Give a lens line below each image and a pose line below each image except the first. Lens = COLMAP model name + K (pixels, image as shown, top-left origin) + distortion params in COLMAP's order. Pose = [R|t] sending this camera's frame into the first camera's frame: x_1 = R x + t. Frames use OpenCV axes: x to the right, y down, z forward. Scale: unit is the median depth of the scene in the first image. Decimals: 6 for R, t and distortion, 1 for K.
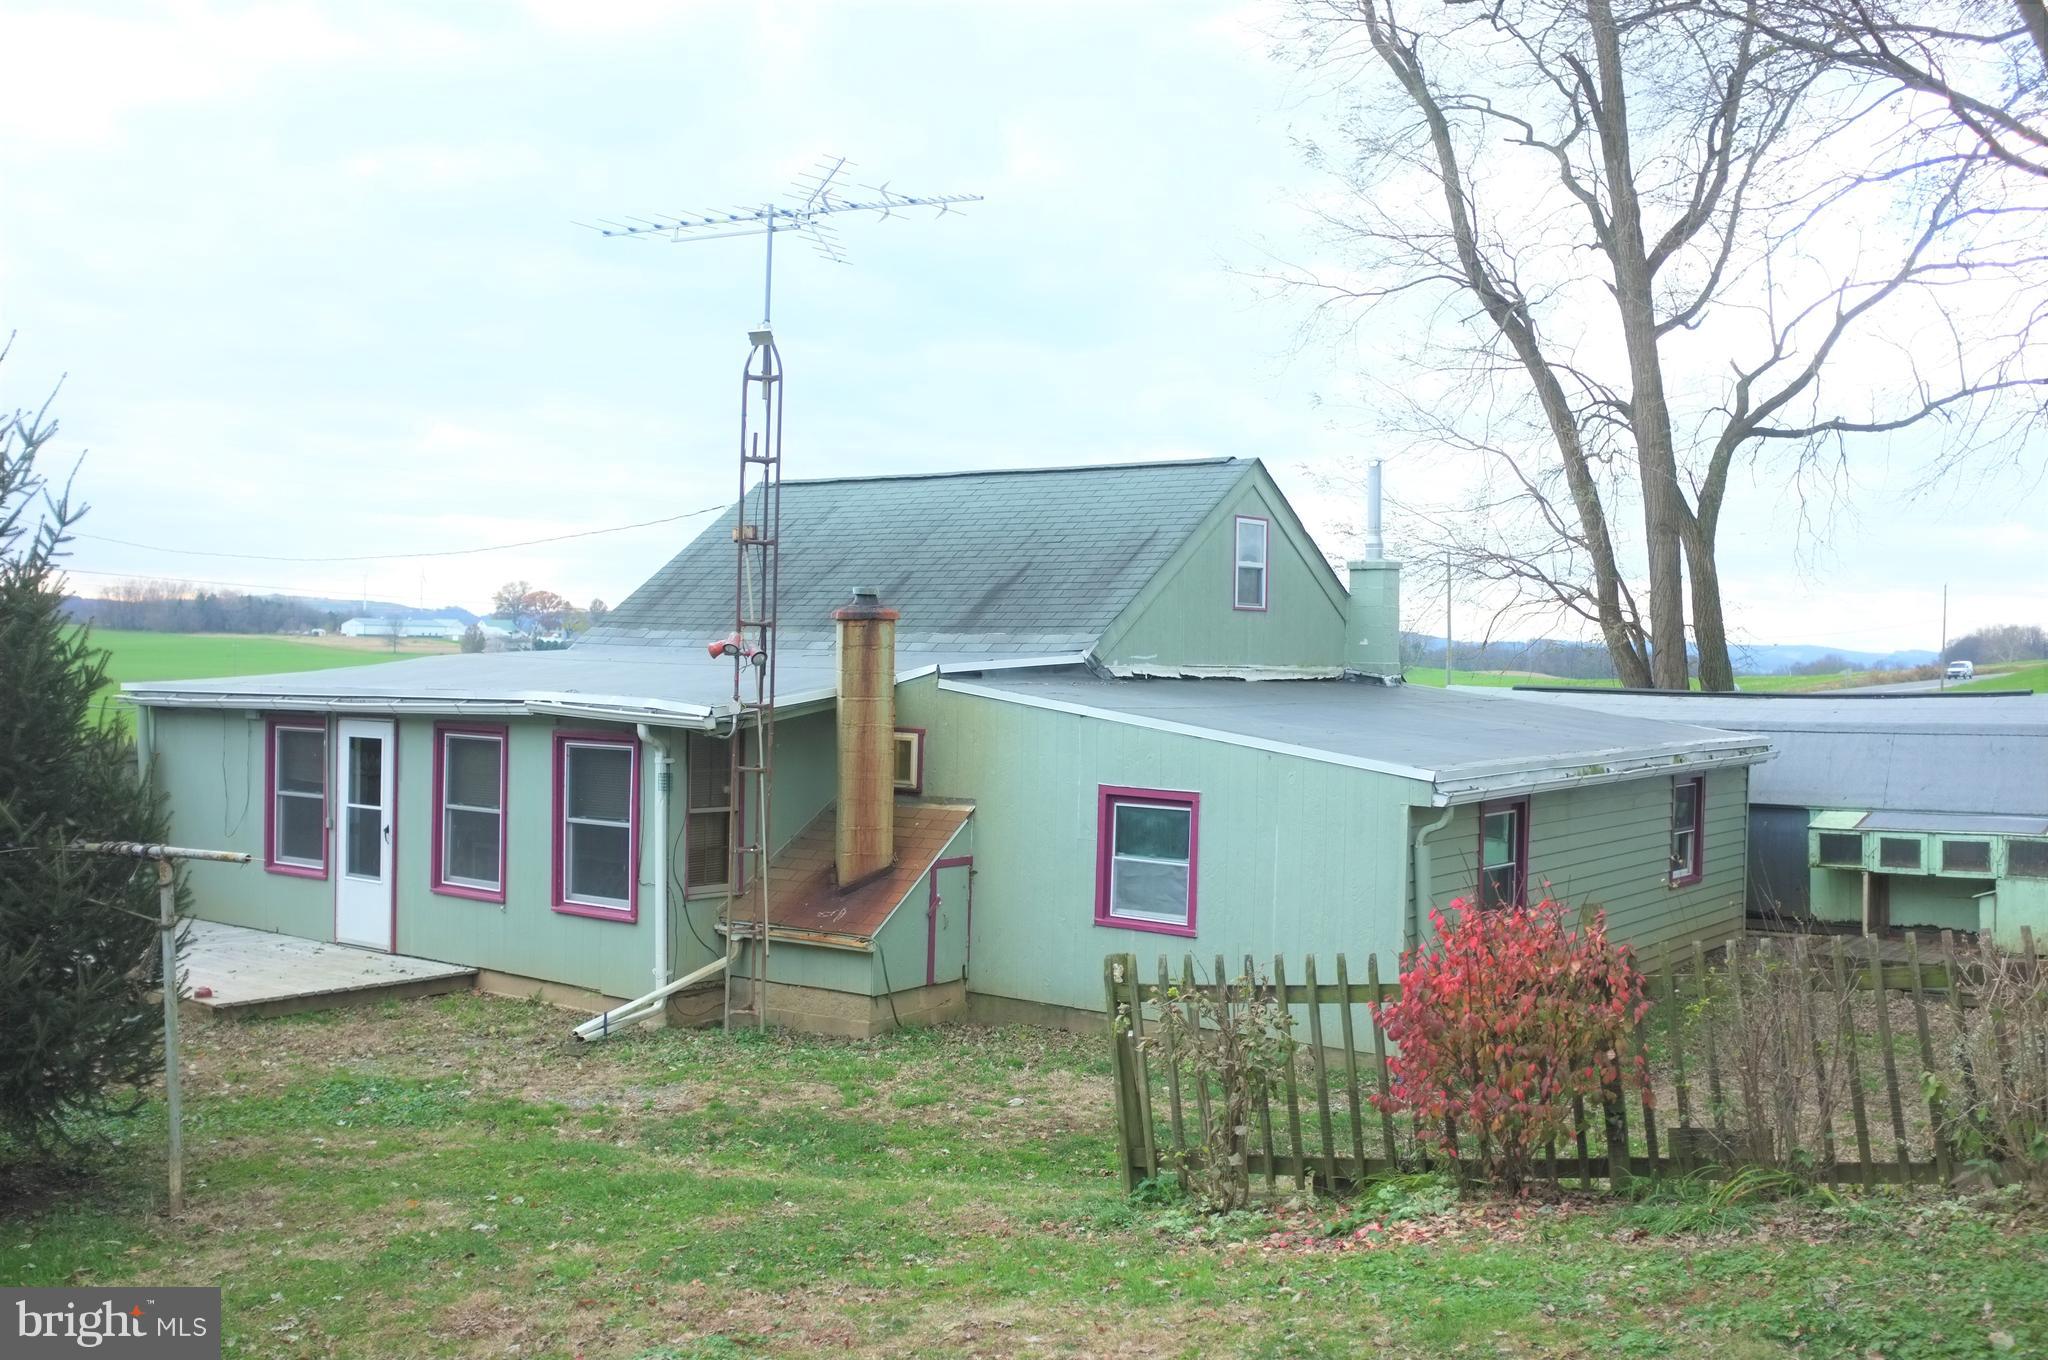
lens RADIAL K [[2053.8, 0, 1024.0], [0, 2053.8, 680.0], [0, 0, 1]] dist [-0.110942, 0.165892]
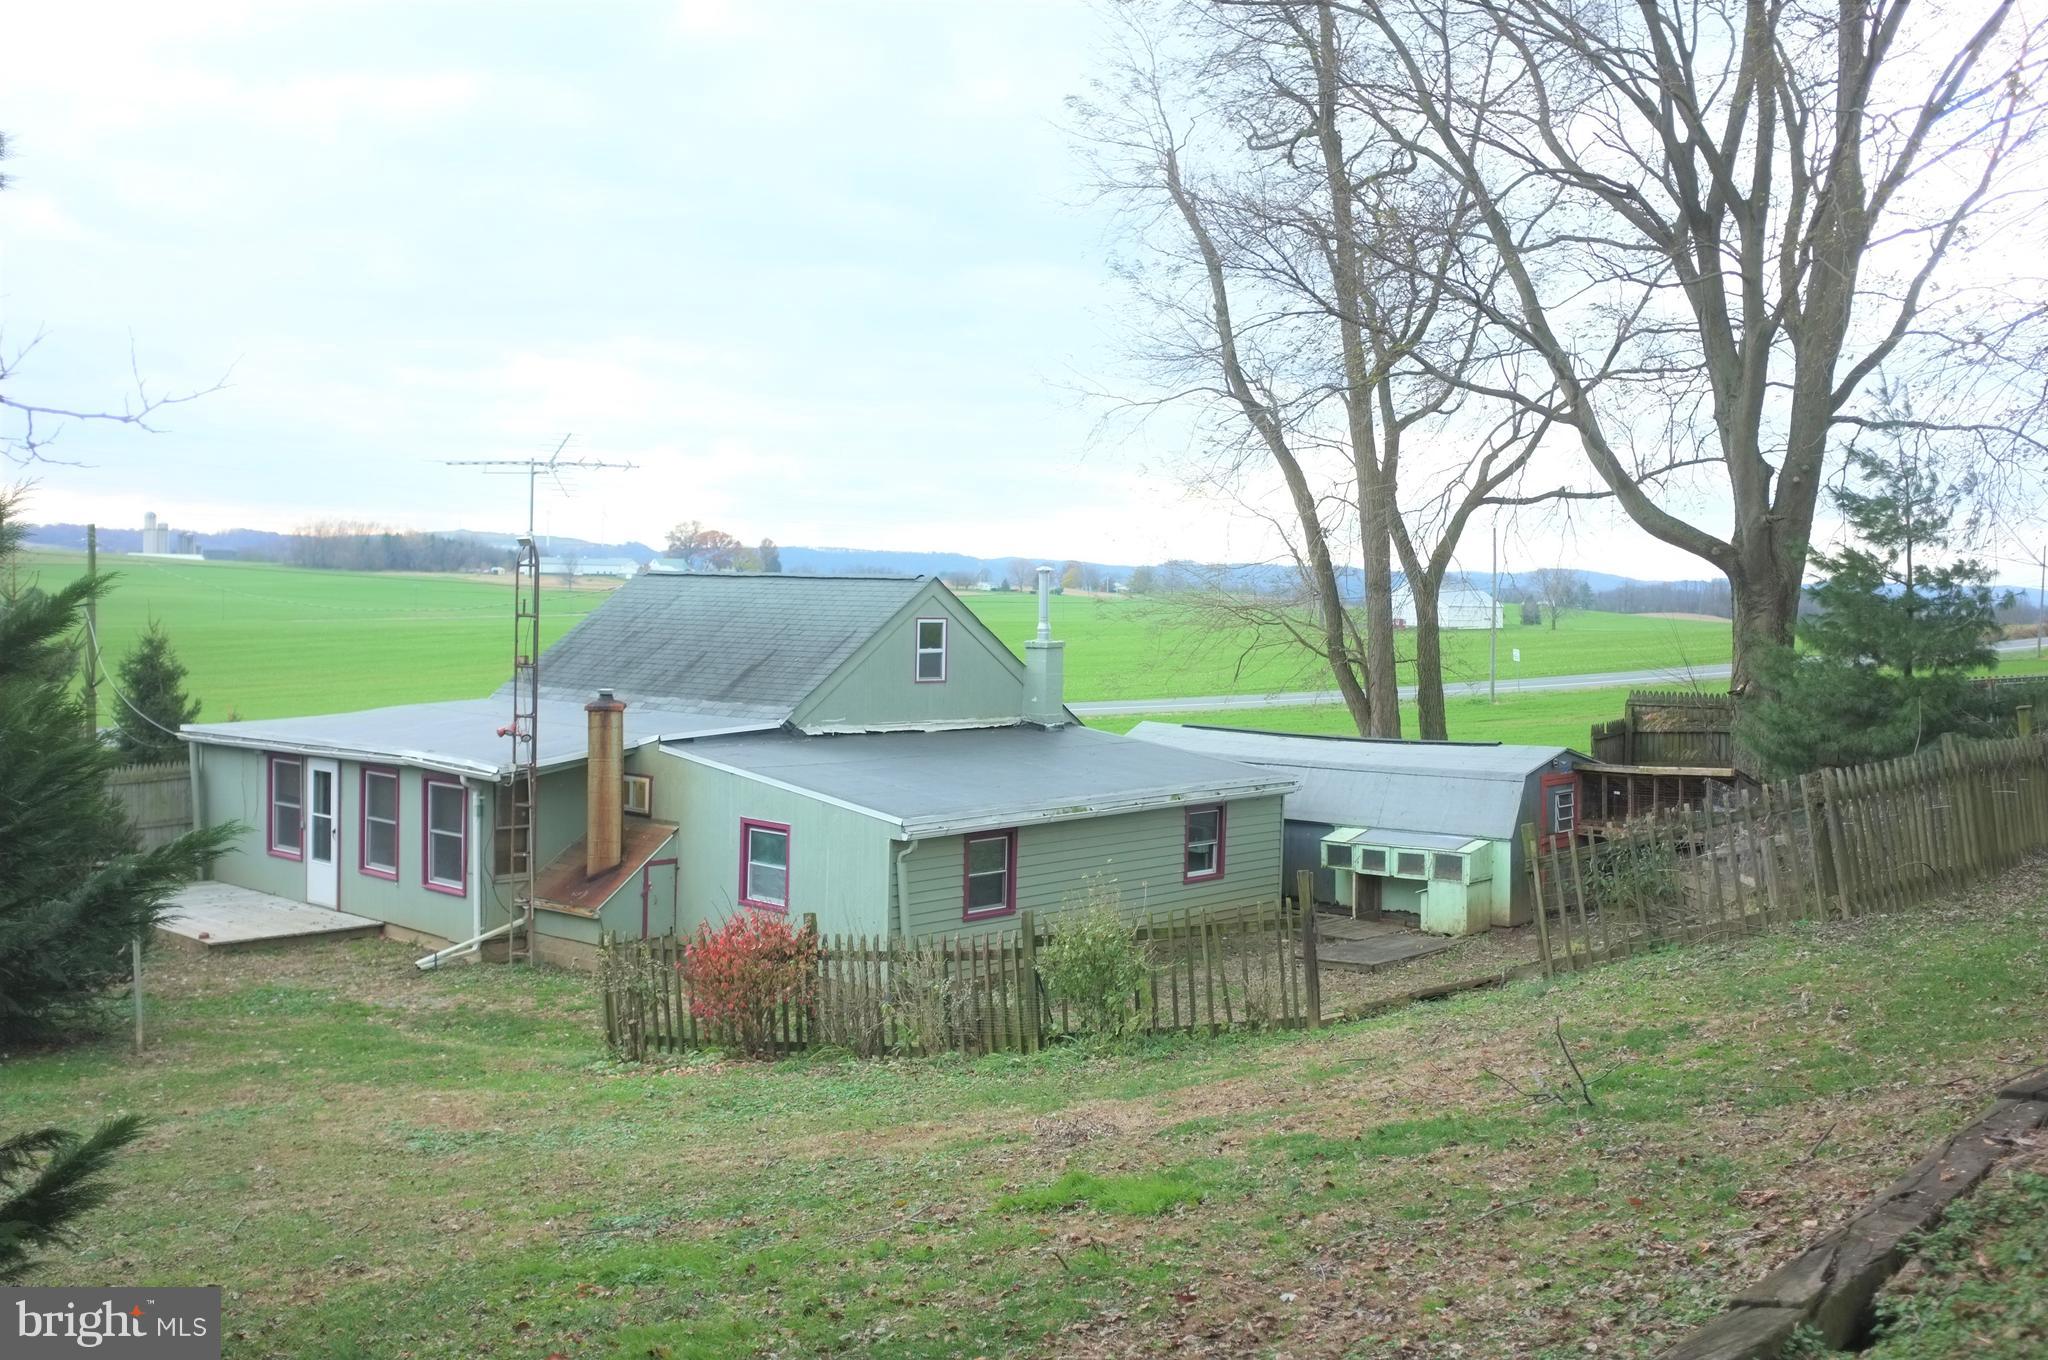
lens RADIAL K [[2053.8, 0, 1024.0], [0, 2053.8, 680.0], [0, 0, 1]] dist [-0.110942, 0.165892]
pose [[0.996333, 0.008407, -0.085150, 0.367816], [-0.005732, 0.999484, 0.031613, -0.100722], [0.085372, -0.031009, 0.995867, -0.532166]]
